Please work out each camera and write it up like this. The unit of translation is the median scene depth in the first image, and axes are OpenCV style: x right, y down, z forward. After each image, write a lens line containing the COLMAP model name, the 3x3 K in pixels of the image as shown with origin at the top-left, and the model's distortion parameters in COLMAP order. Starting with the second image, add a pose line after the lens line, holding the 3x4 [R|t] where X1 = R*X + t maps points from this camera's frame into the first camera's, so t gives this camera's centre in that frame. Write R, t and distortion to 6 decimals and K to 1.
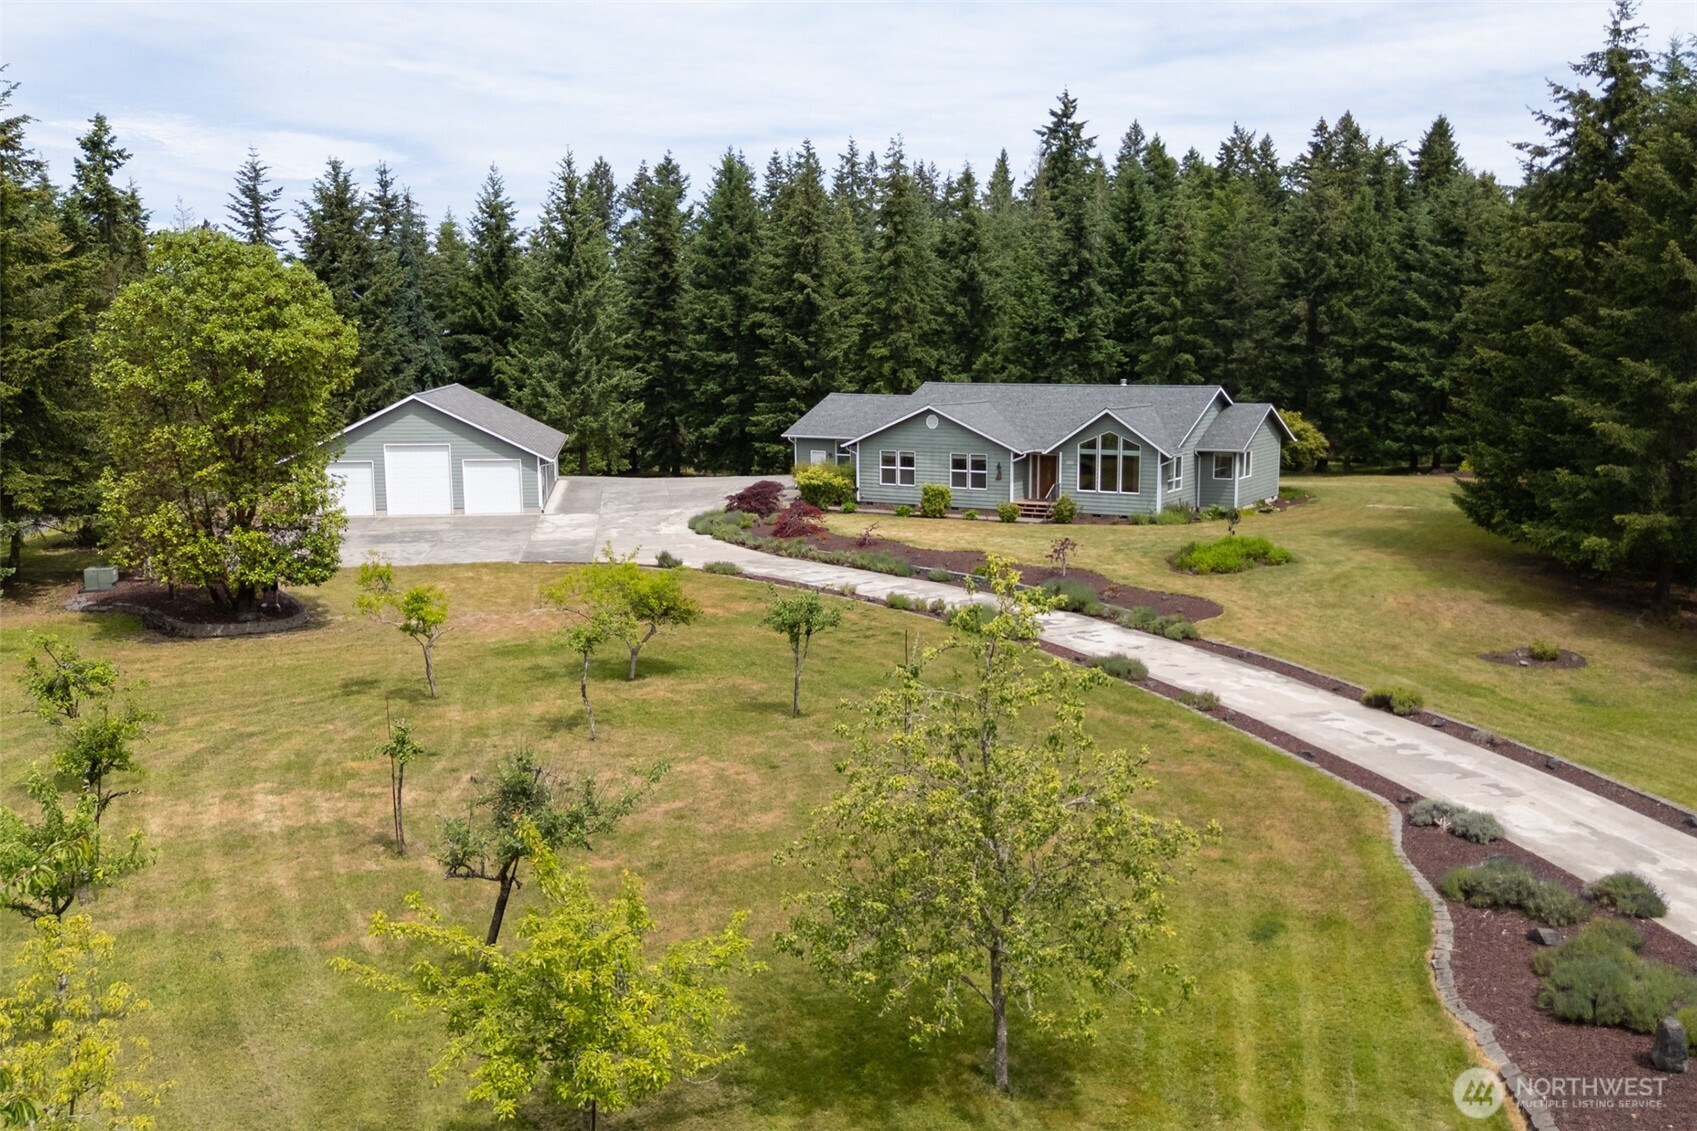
lens RADIAL K [[1470.7, 0, 851.3], [0, 1470.7, 643.8], [0, 0, 1]] dist [0.086041, -0.110598]
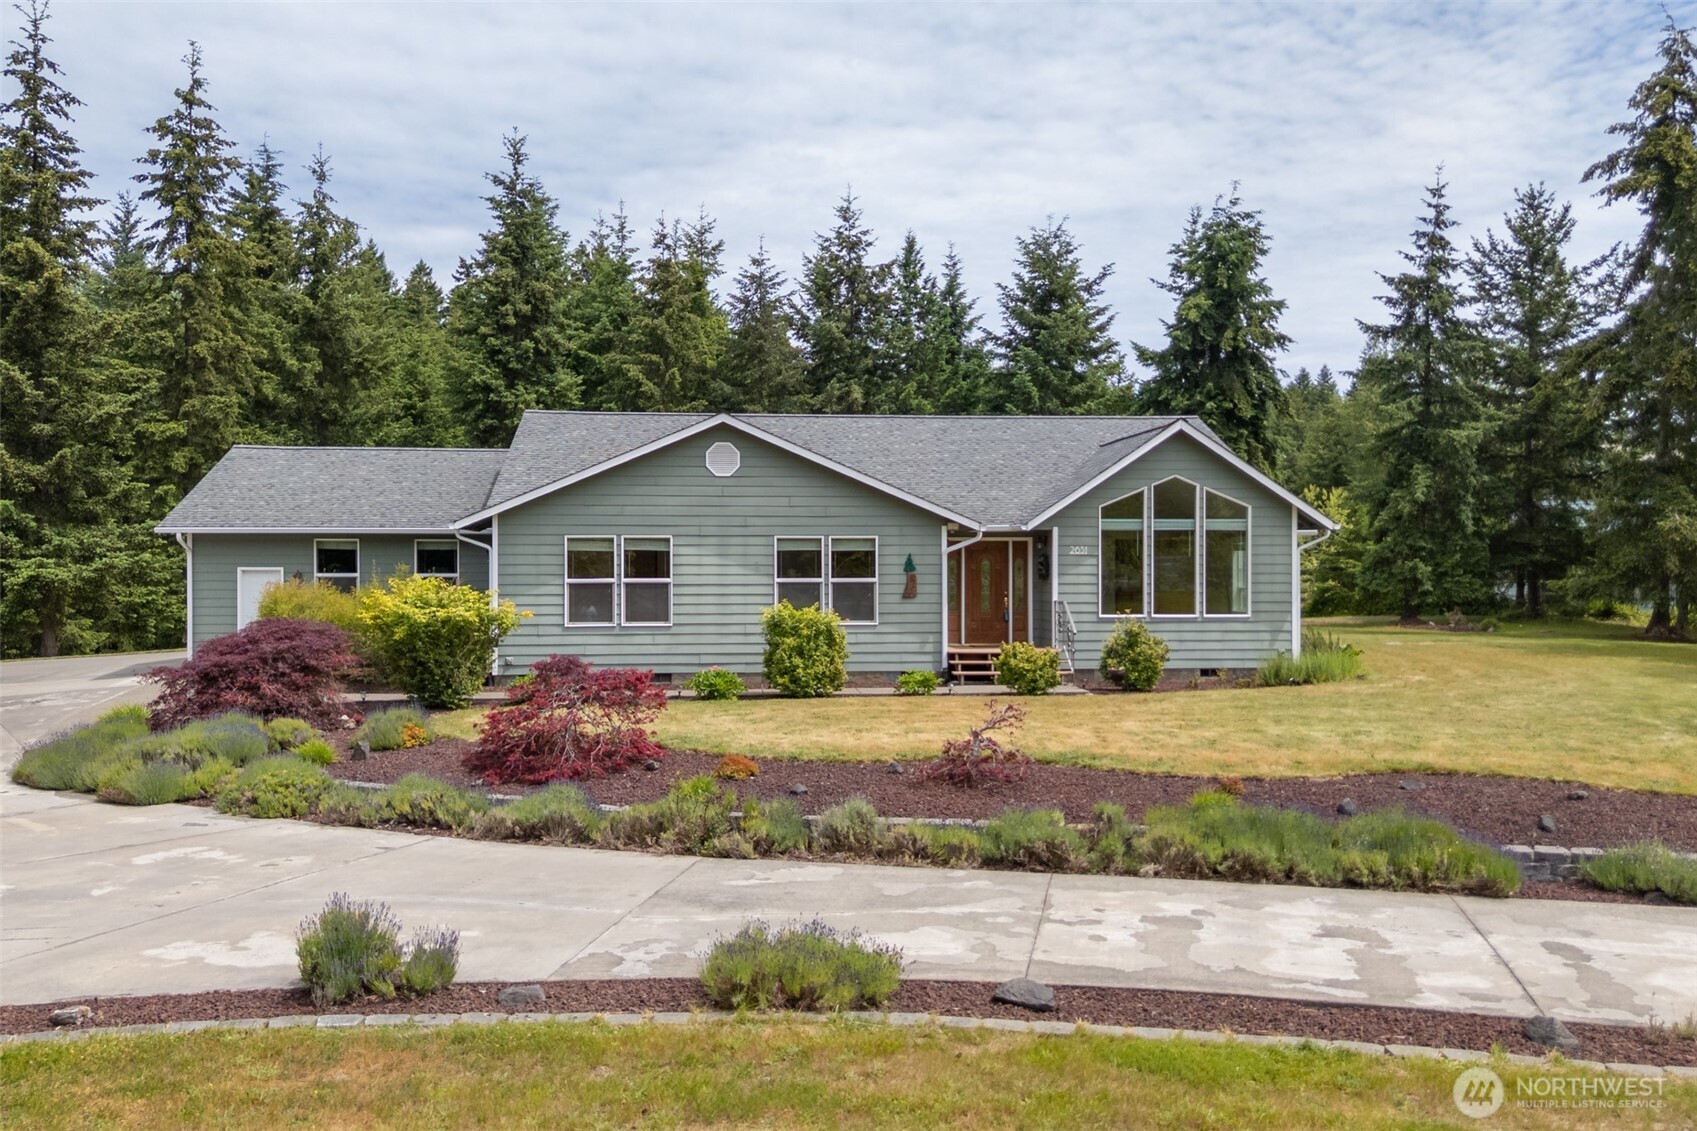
lens RADIAL K [[1470.7, 0, 851.3], [0, 1470.7, 643.8], [0, 0, 1]] dist [0.086041, -0.110598]
pose [[0.809609, -0.031684, 0.586114, -0.150895], [0.113914, 0.988039, -0.103939, -0.057498], [-0.575810, 0.150916, 0.803534, 0.675445]]
